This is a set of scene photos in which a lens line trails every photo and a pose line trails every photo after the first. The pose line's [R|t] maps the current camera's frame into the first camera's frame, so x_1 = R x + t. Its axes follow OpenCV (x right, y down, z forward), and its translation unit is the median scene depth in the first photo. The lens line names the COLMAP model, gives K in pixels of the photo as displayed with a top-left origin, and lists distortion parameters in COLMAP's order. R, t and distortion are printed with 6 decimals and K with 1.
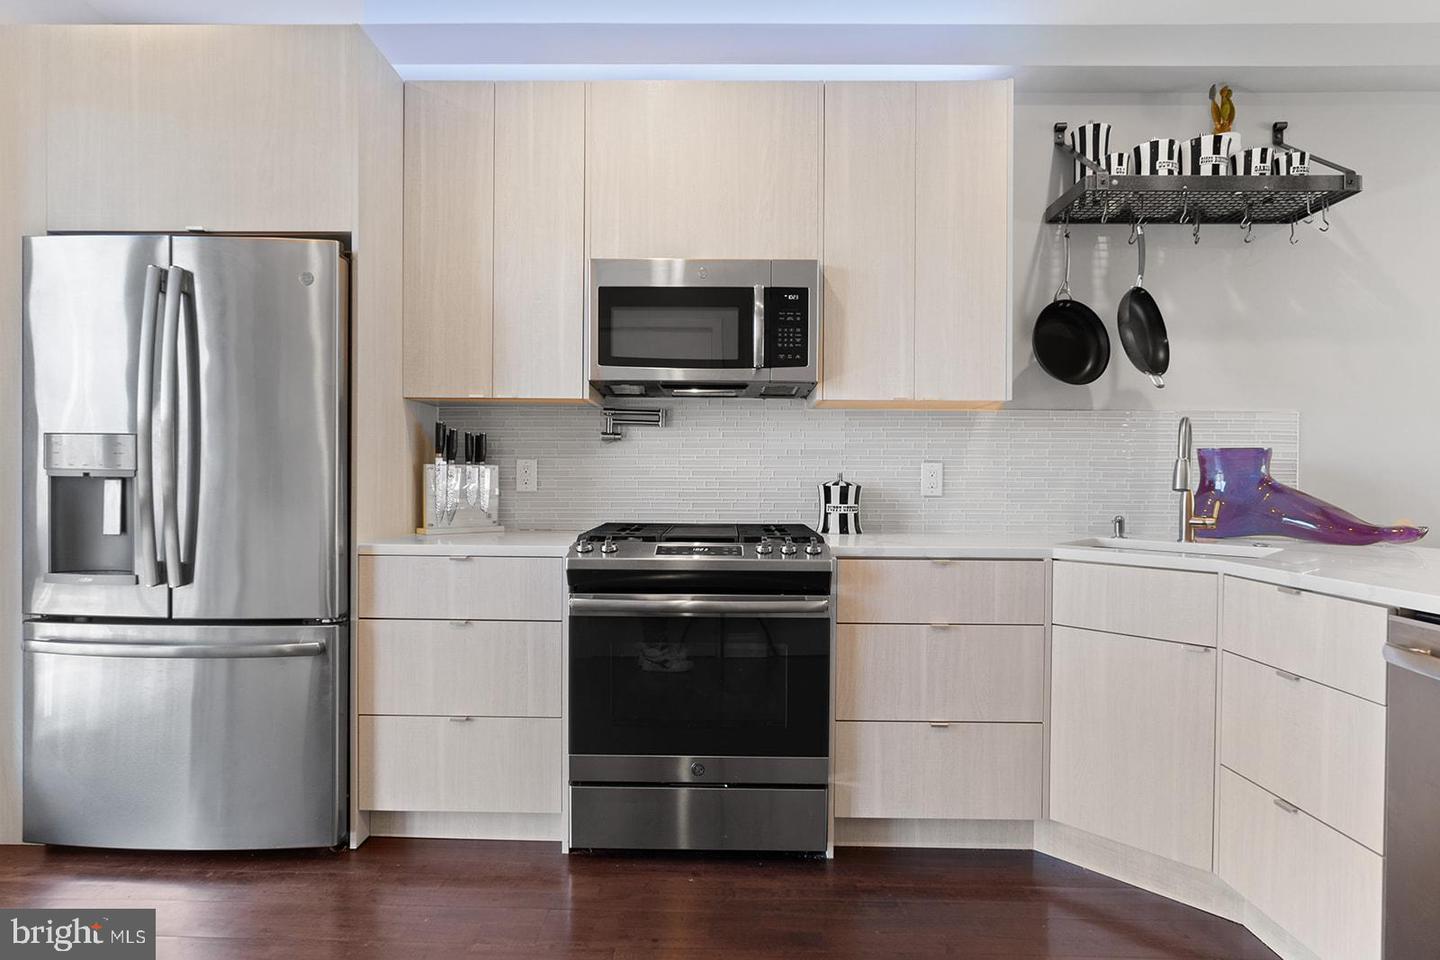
lens RADIAL K [[749.6, 0, 713.9], [0, 749.6, 486.0], [0, 0, 1]] dist [-0.001714, 0.000352]
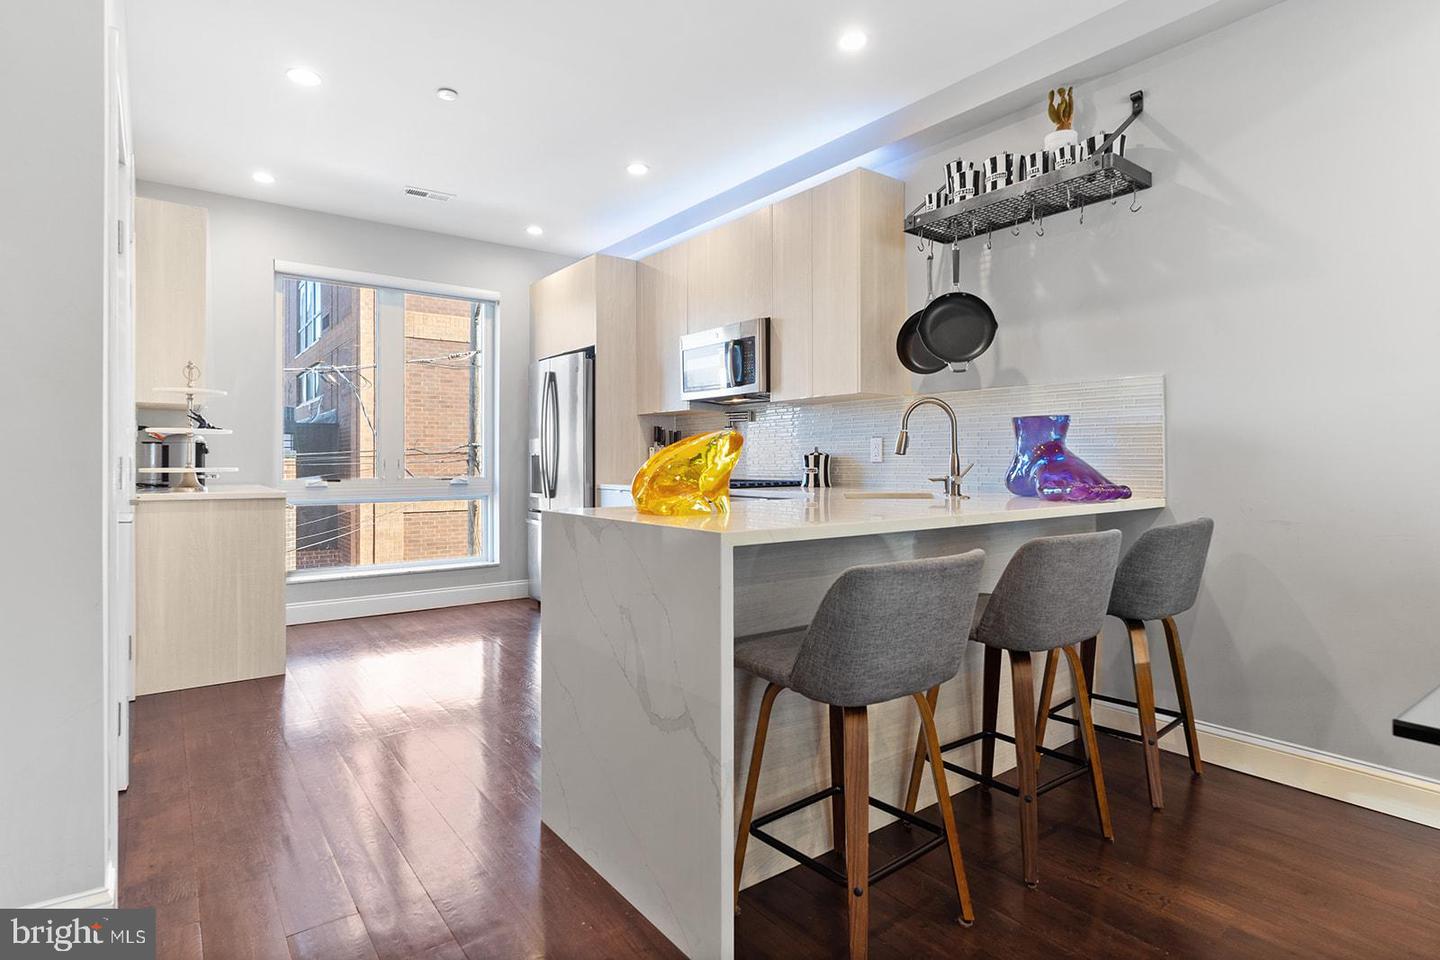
lens RADIAL K [[753.7, 0, 718.6], [0, 753.7, 452.3], [0, 0, 1]] dist [-0.003576, 0.001173]
pose [[0.610338, -0.016862, -0.791962, 1.344399], [-0.001272, 0.999751, -0.022266, 0.029347], [0.792140, 0.014597, 0.610164, -0.072076]]
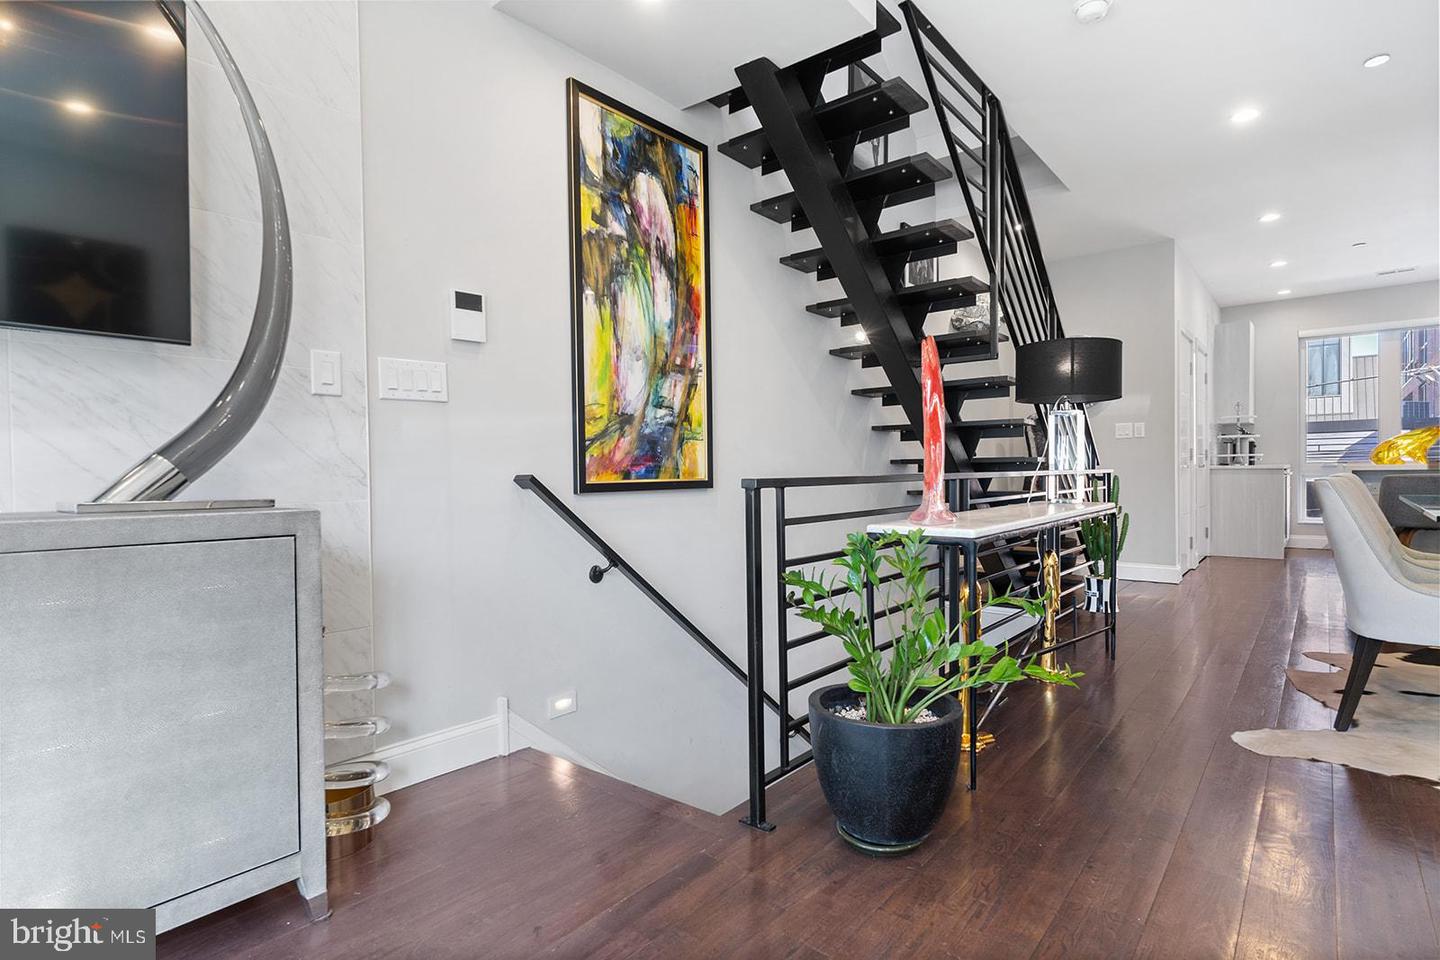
lens RADIAL K [[731.3, 0, 721.8], [0, 731.3, 486.6], [0, 0, 1]] dist [-0.004686, 0.001632]
pose [[-0.627300, 0.018126, -0.778566, 3.171325], [0.002465, 0.999770, 0.021290, 0.092382], [0.778774, 0.011436, -0.627201, 0.237830]]
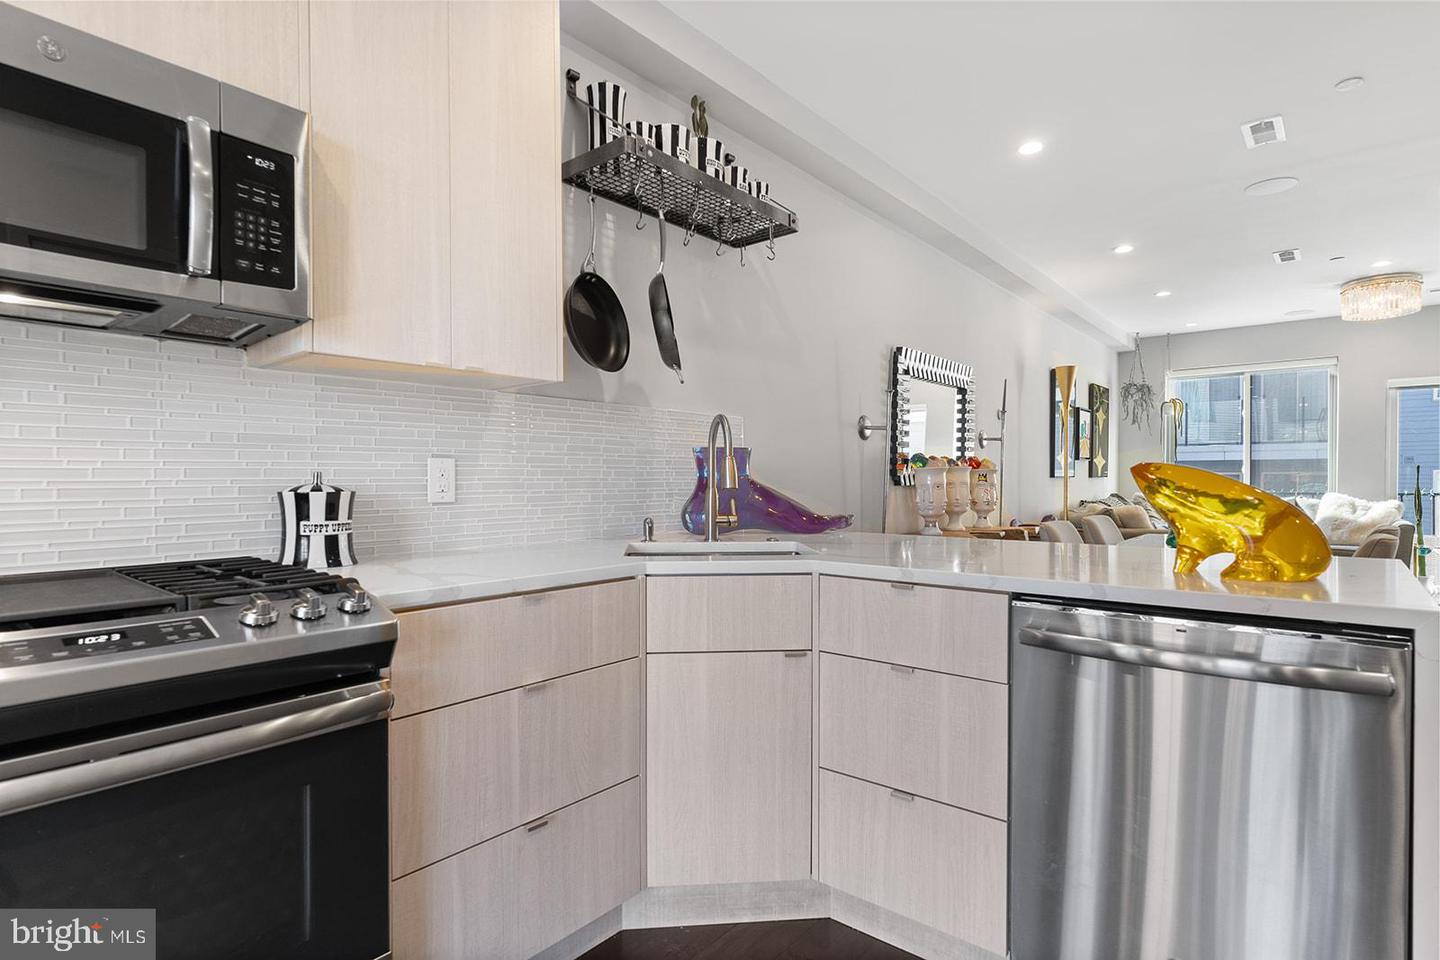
lens RADIAL K [[731.3, 0, 721.8], [0, 731.3, 486.6], [0, 0, 1]] dist [-0.004686, 0.001632]
pose [[0.628401, -0.016387, 0.777717, -0.108556], [0.014114, 0.999854, 0.009663, -0.006420], [-0.777761, 0.004904, 0.628540, 0.370844]]
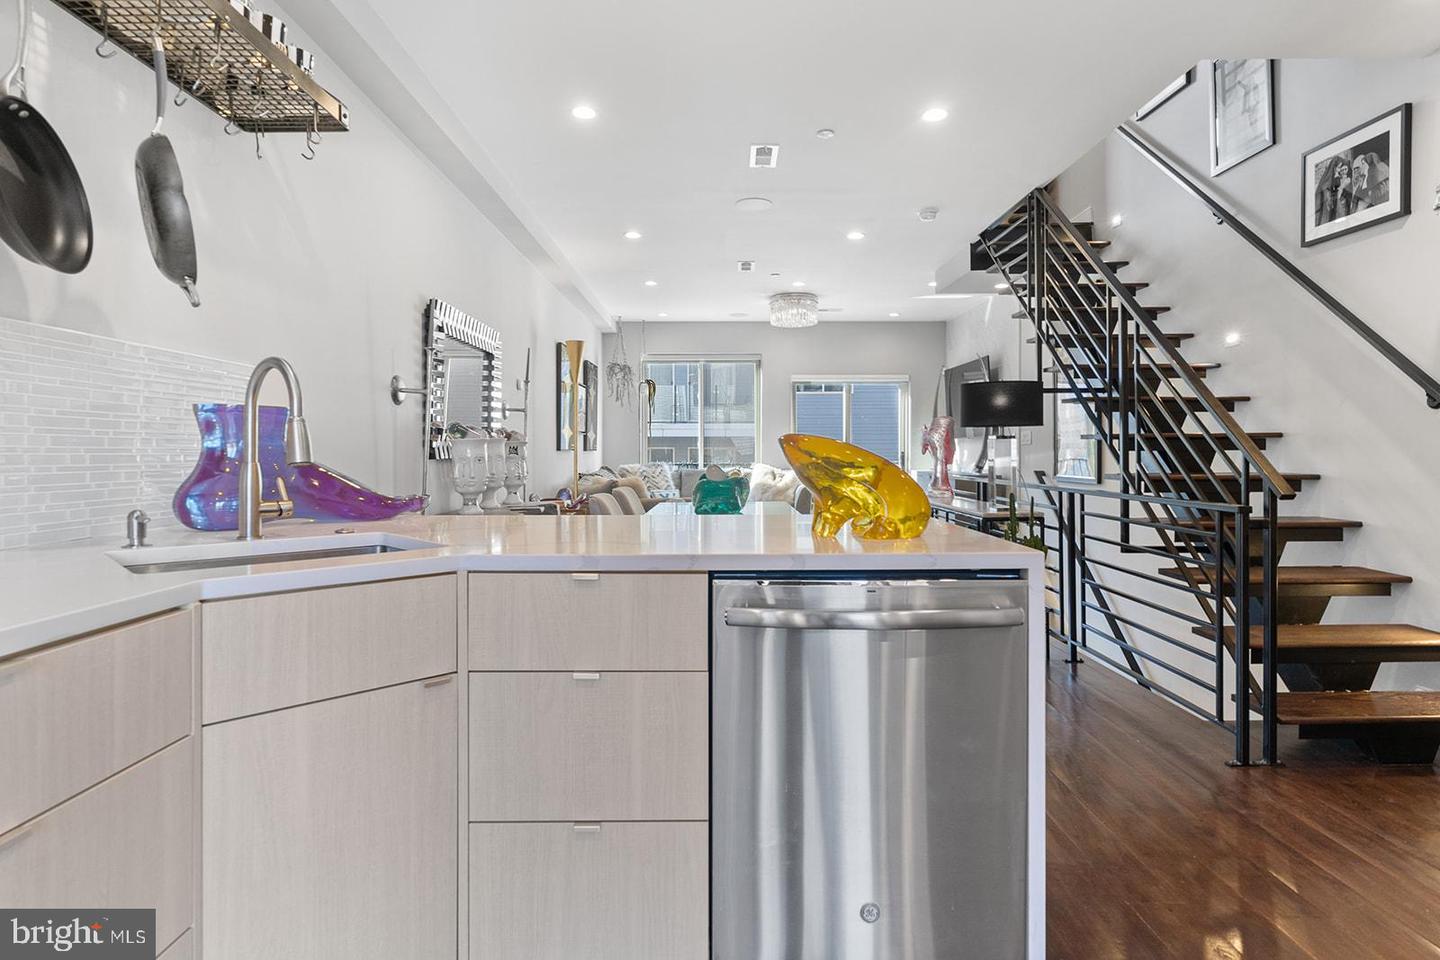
lens RADIAL K [[761.1, 0, 724.6], [0, 761.1, 453.3], [0, 0, 1]] dist [-0.000965, 0.001576]
pose [[-0.024939, -0.008604, 0.999652, -0.073587], [0.011723, 0.999892, 0.008898, -0.005230], [-0.999620, 0.011941, -0.024836, 0.566467]]
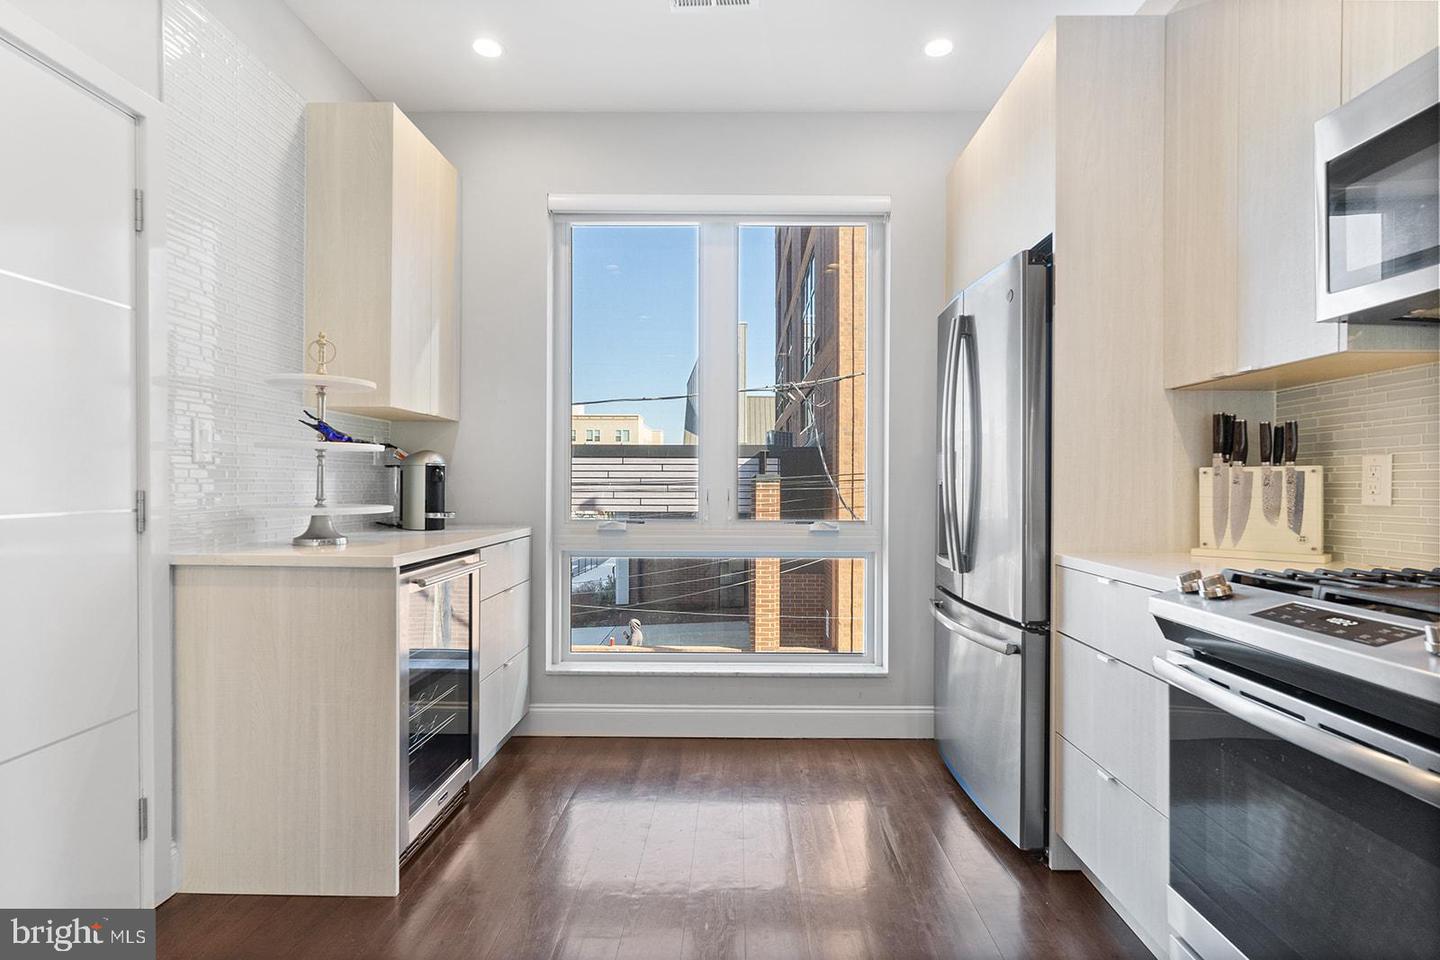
lens RADIAL K [[734.1, 0, 738.0], [0, 734.1, 485.7], [0, 0, 1]] dist [-0.001640, 0.000140]
pose [[0.008279, -0.003404, -0.999960, 0.407466], [-0.012642, 0.999914, -0.003508, -0.000584], [0.999886, 0.012671, 0.008235, 0.517021]]
